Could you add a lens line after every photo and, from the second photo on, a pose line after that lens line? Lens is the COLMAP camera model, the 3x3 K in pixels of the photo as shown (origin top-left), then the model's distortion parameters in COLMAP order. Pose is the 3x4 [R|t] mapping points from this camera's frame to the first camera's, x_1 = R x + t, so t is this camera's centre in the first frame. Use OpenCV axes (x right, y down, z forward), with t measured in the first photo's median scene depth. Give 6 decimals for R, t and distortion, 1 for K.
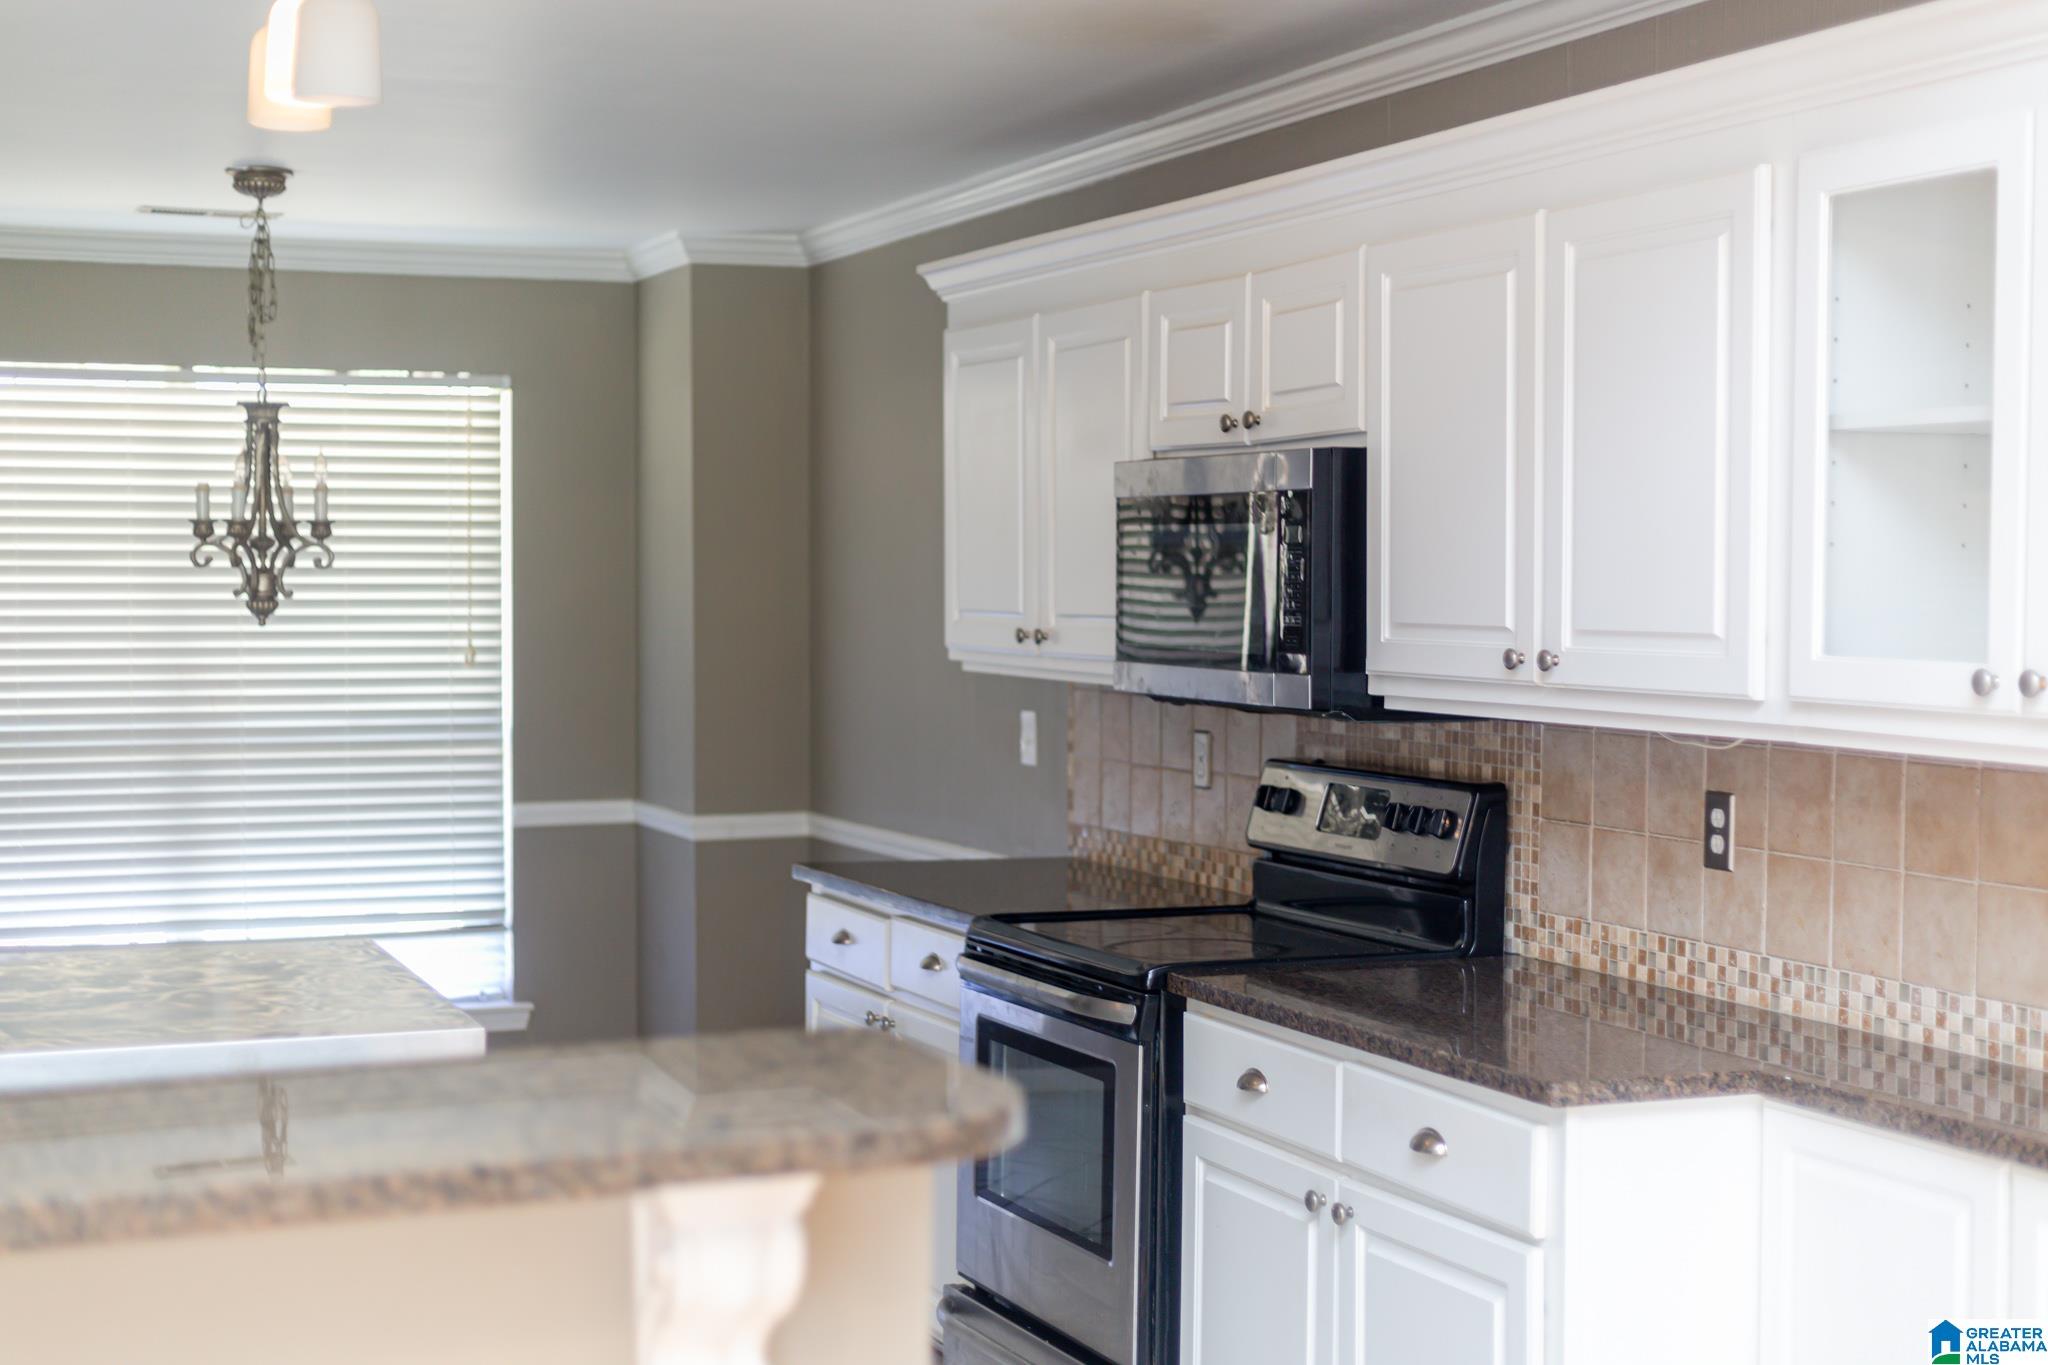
lens RADIAL K [[3388.5, 0, 777.7], [0, 3388.5, 738.9], [0, 0, 1]] dist [0.046493, -0.124976]
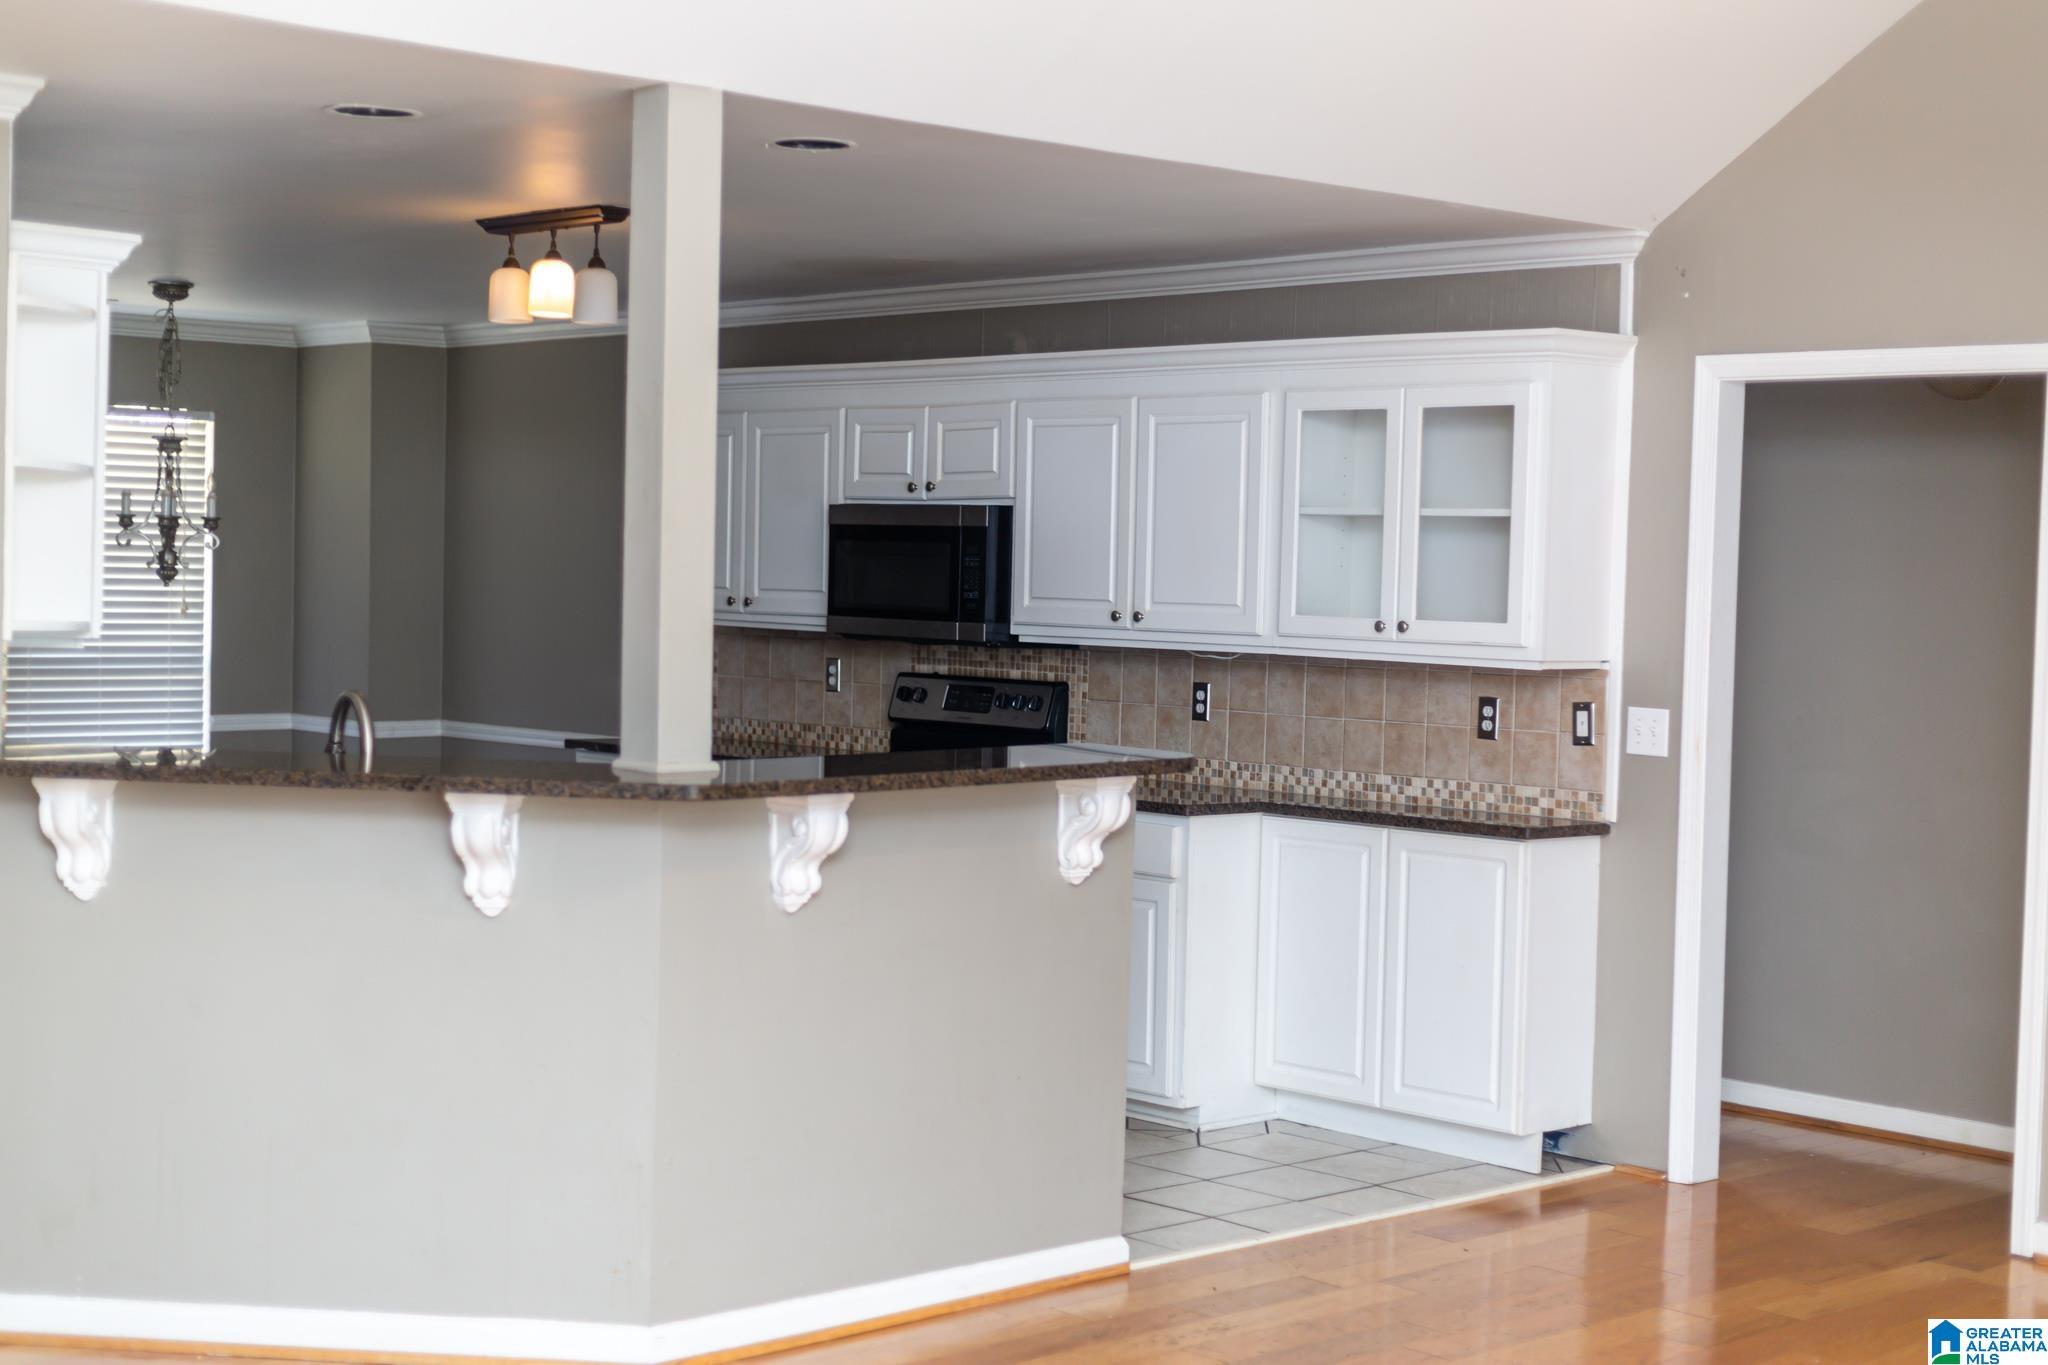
lens RADIAL K [[2941.6, 0, 1024.0], [0, 2941.6, 682.5], [0, 0, 1]] dist [0.021673, -0.005796]
pose [[0.937628, 0.007521, 0.347559, -0.397531], [-0.005639, 0.999963, -0.006425, 0.025092], [-0.347594, 0.004065, 0.937636, -0.563531]]
